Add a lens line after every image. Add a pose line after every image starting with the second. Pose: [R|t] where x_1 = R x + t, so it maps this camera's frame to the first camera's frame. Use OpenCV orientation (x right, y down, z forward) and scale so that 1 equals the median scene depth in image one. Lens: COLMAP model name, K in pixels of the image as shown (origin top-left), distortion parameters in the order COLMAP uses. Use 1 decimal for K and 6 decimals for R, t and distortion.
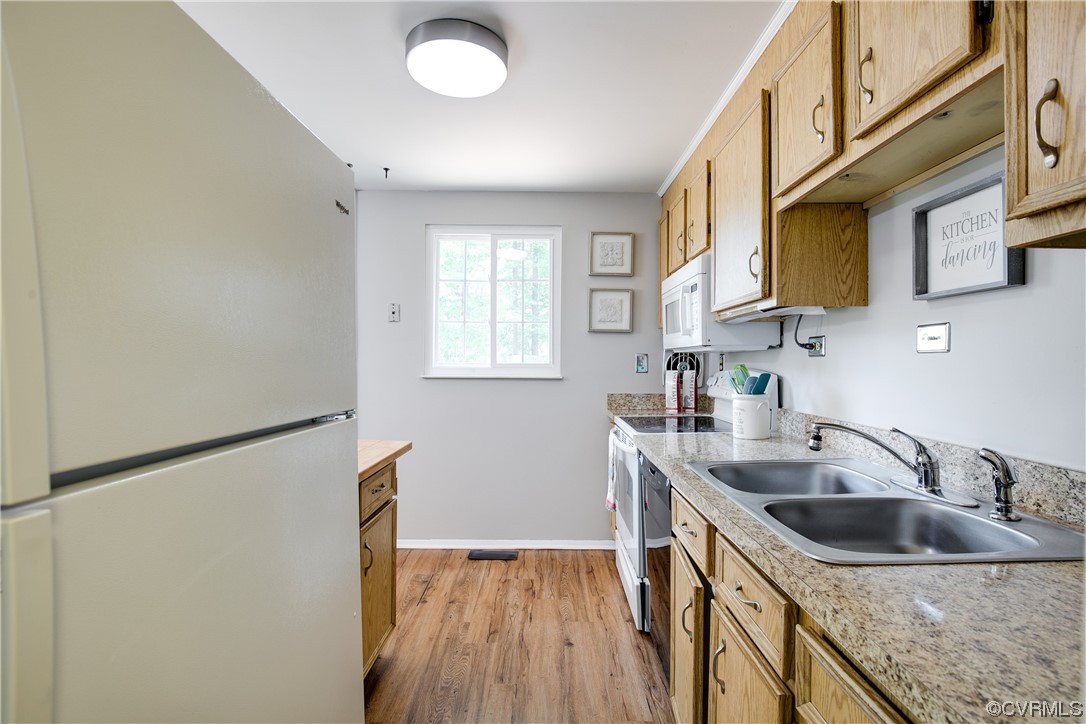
lens RADIAL K [[510.9, 0, 547.8], [0, 510.9, 368.0], [0, 0, 1]] dist [-0.046203, 0.005450]
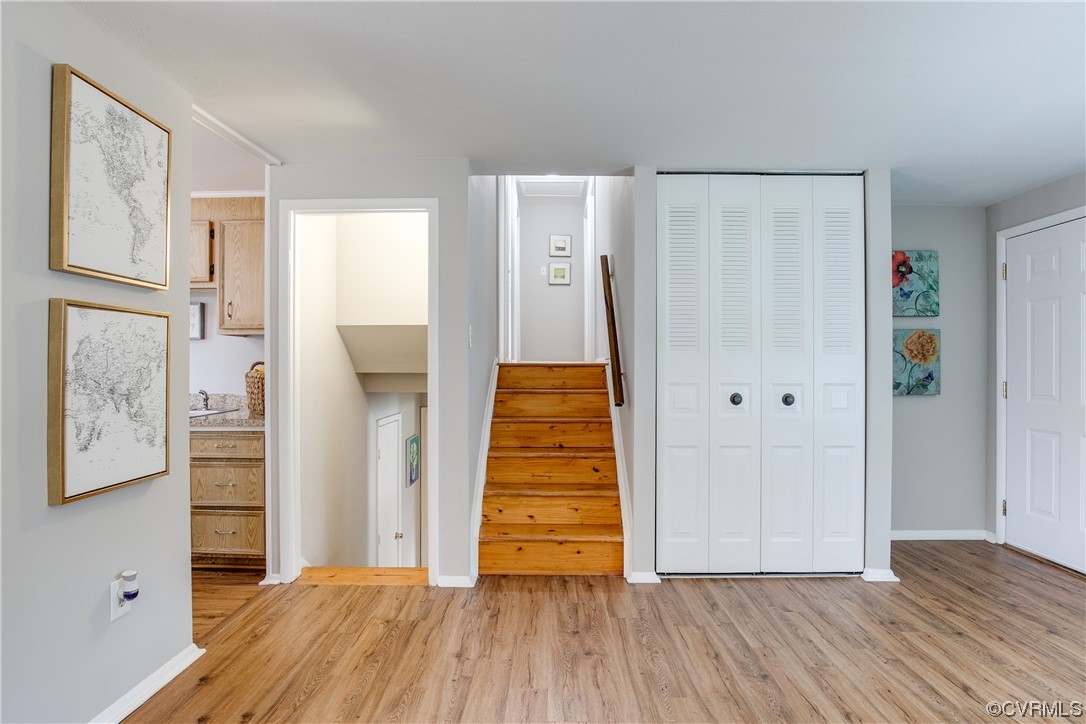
lens RADIAL K [[559.2, 0, 541.3], [0, 559.2, 365.5], [0, 0, 1]] dist [-0.001670, -0.000500]
pose [[0.036751, -0.008275, 0.999290, -1.232730], [0.012577, 0.999890, 0.007817, 0.000176], [-0.999245, 0.012281, 0.036851, -0.629370]]
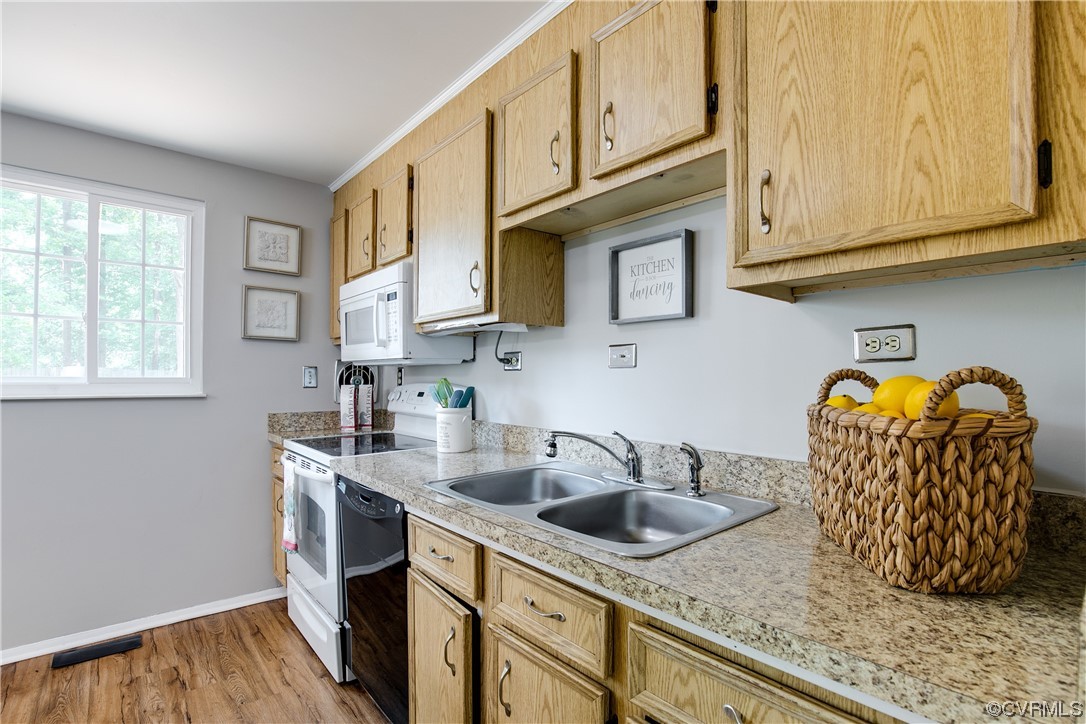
lens RADIAL K [[510.9, 0, 557.4], [0, 510.9, 381.9], [0, 0, 1]] dist [-0.046203, 0.005450]
pose [[0.745795, -0.006274, 0.666146, -0.111400], [0.006807, 0.999975, 0.001798, 0.000017], [-0.666141, 0.003193, 0.745819, 0.102660]]
